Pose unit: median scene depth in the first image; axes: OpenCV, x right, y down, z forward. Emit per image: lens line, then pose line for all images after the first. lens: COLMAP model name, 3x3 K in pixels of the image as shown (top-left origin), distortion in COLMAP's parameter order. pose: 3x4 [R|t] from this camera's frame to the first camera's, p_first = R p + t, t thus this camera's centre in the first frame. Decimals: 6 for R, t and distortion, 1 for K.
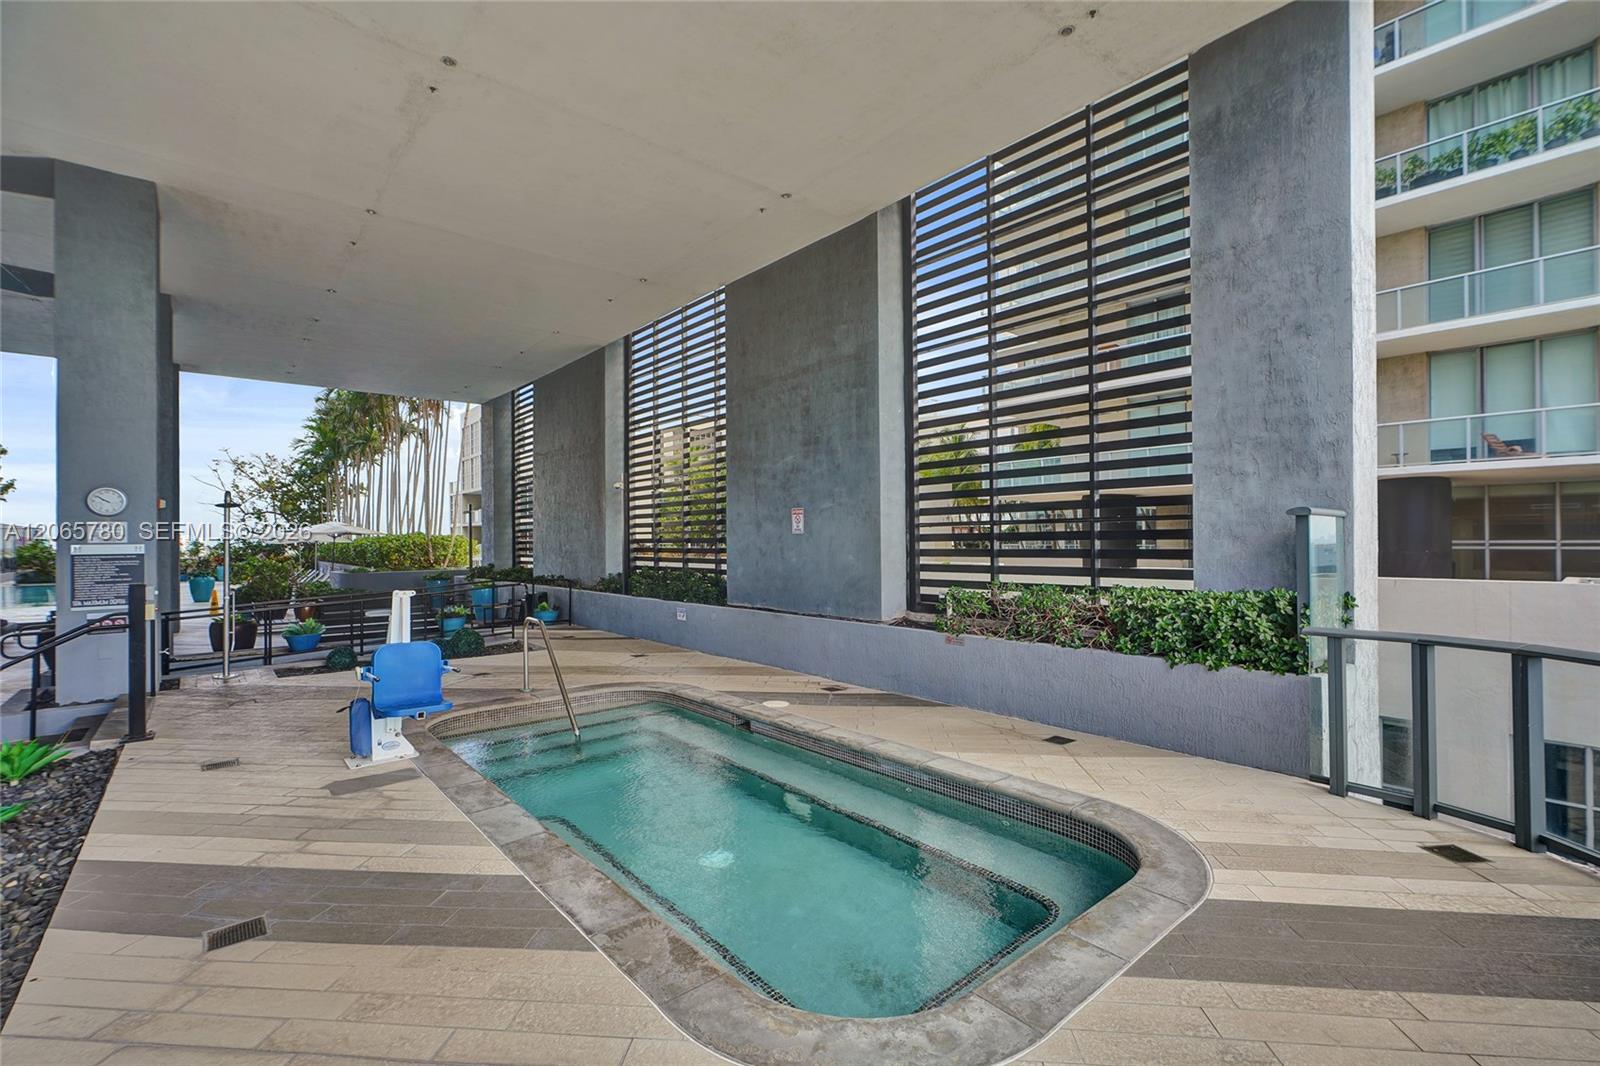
lens RADIAL K [[717.3, 0, 809.3], [0, 717.3, 545.0], [0, 0, 1]] dist [-0.015534, -0.000199]
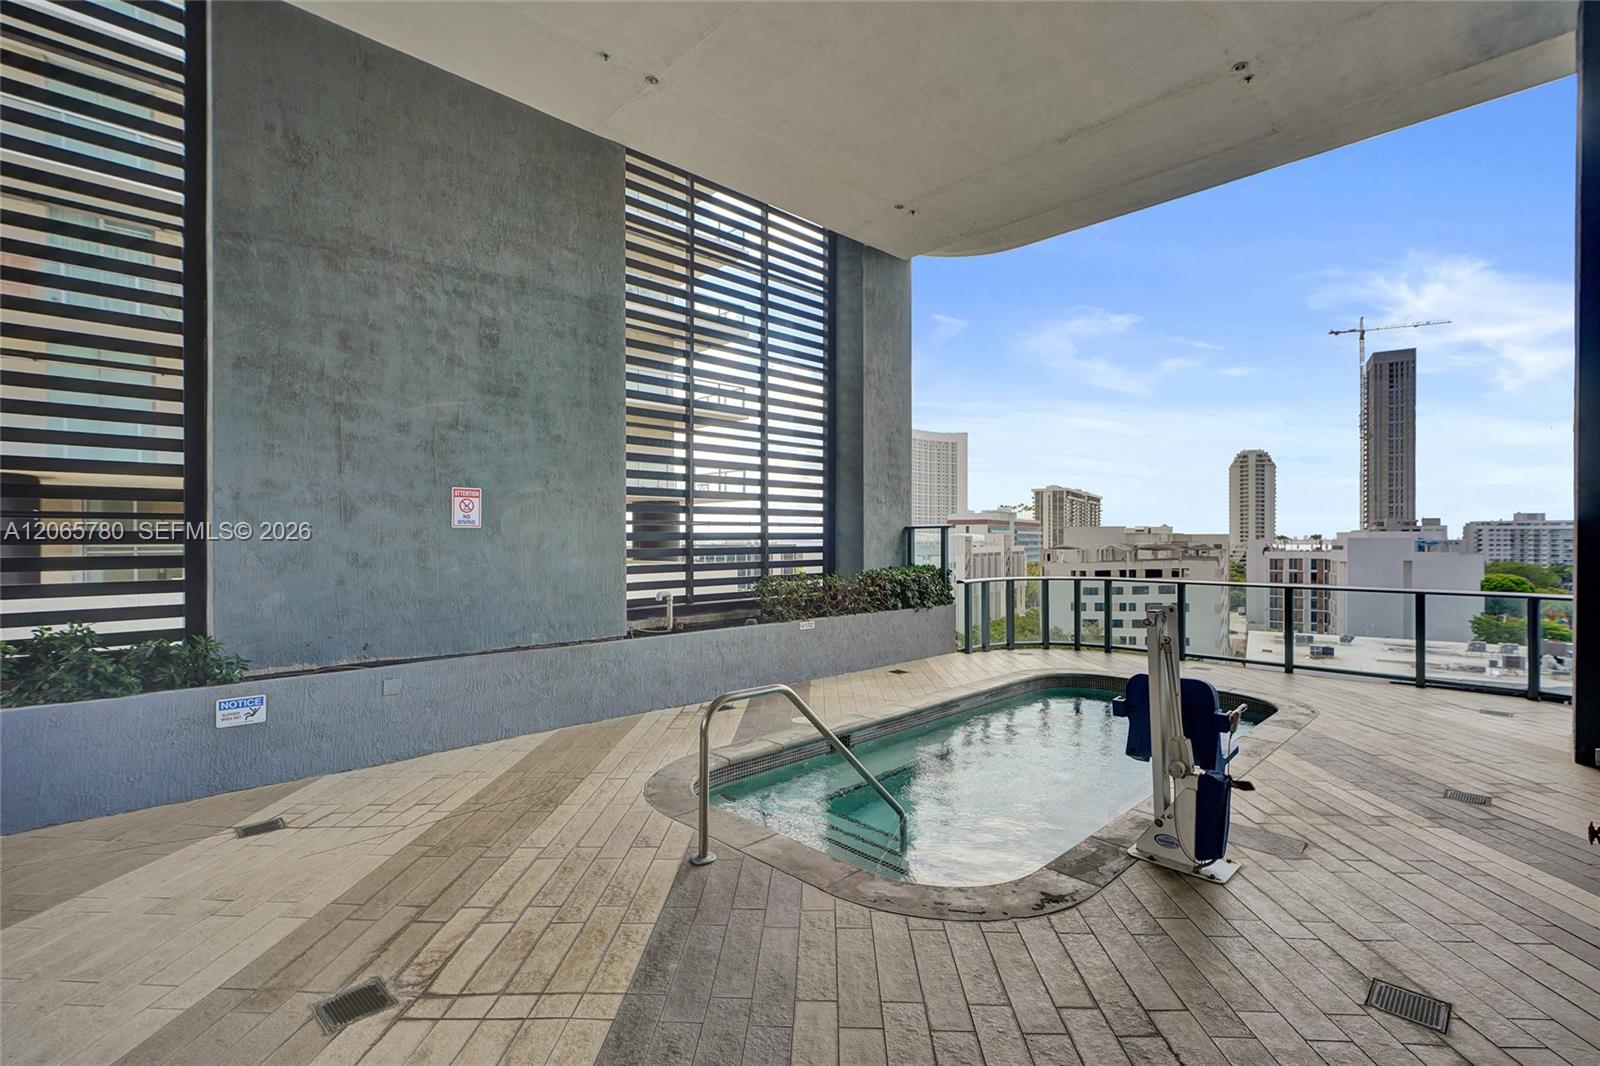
lens RADIAL K [[717.3, 0, 809.3], [0, 717.3, 545.0], [0, 0, 1]] dist [-0.015534, -0.000199]
pose [[-0.061557, -0.000219, 0.998104, -0.668029], [0.008012, 0.999968, 0.000714, 0.000994], [-0.998071, 0.008041, -0.061554, 0.746487]]
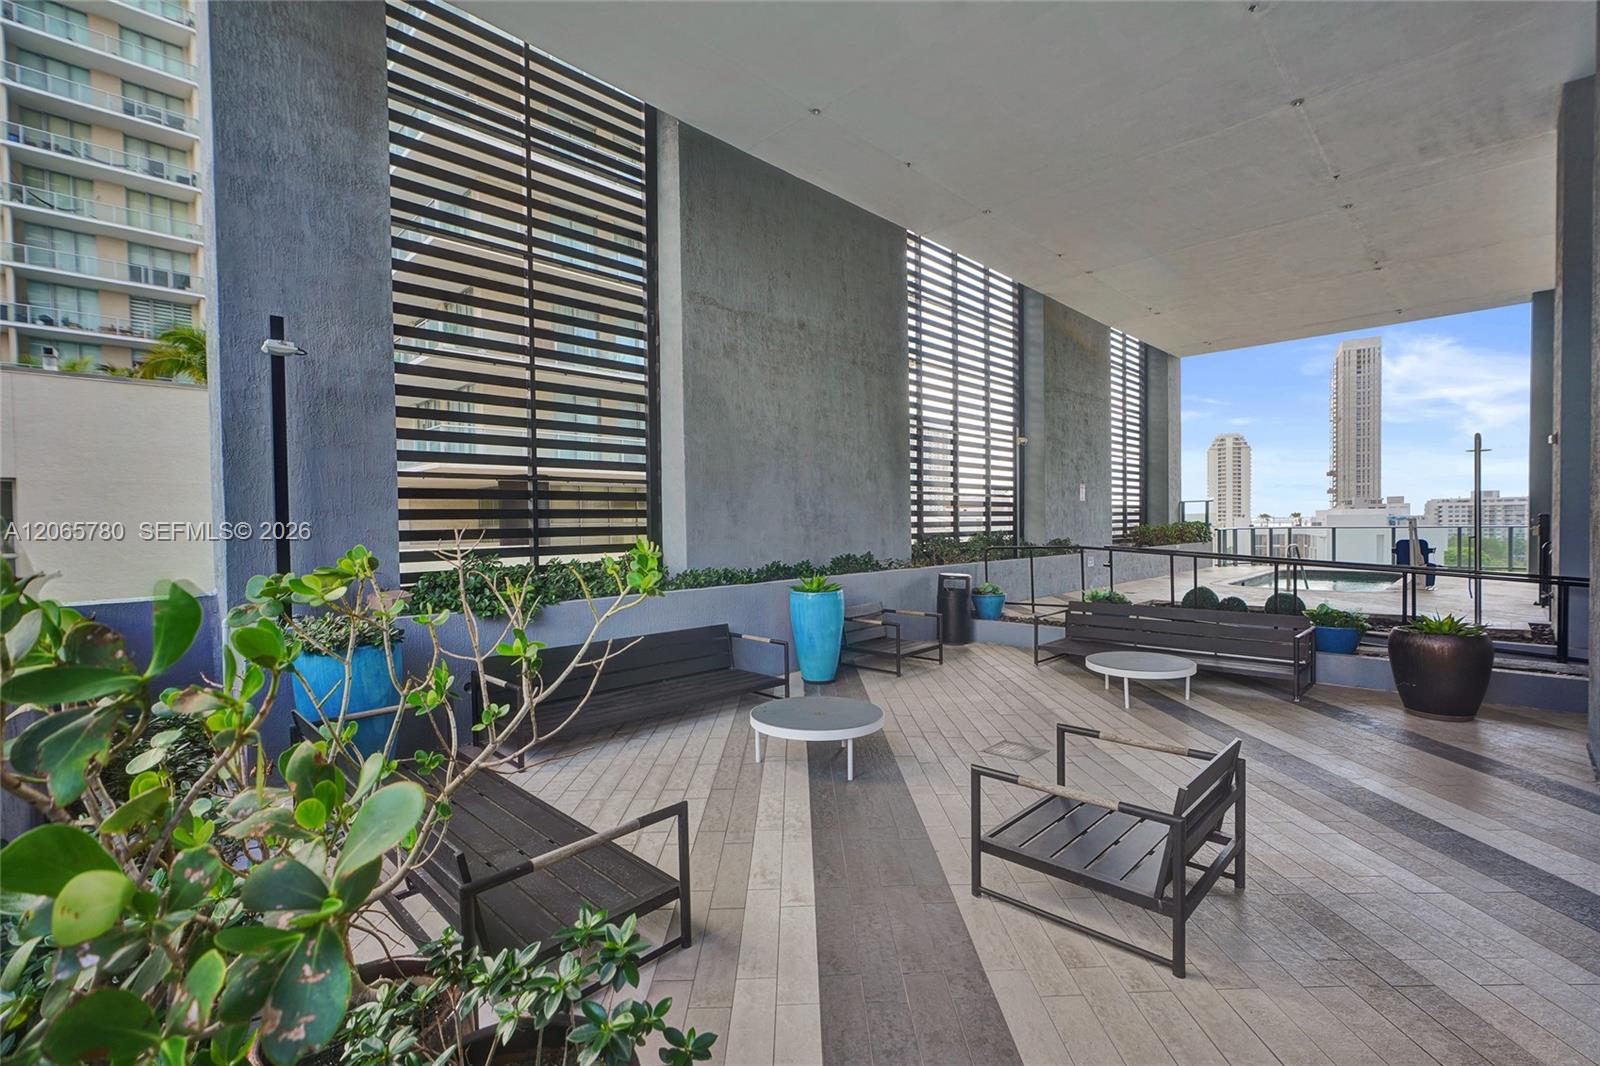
lens RADIAL K [[780.1, 0, 776.4], [0, 780.1, 530.5], [0, 0, 1]] dist [-0.000066, 0.000478]
pose [[-0.128435, -0.028076, 0.991320, -1.590362], [-0.011287, 0.999576, 0.026848, 0.010015], [-0.991654, -0.007741, -0.128697, 1.869299]]
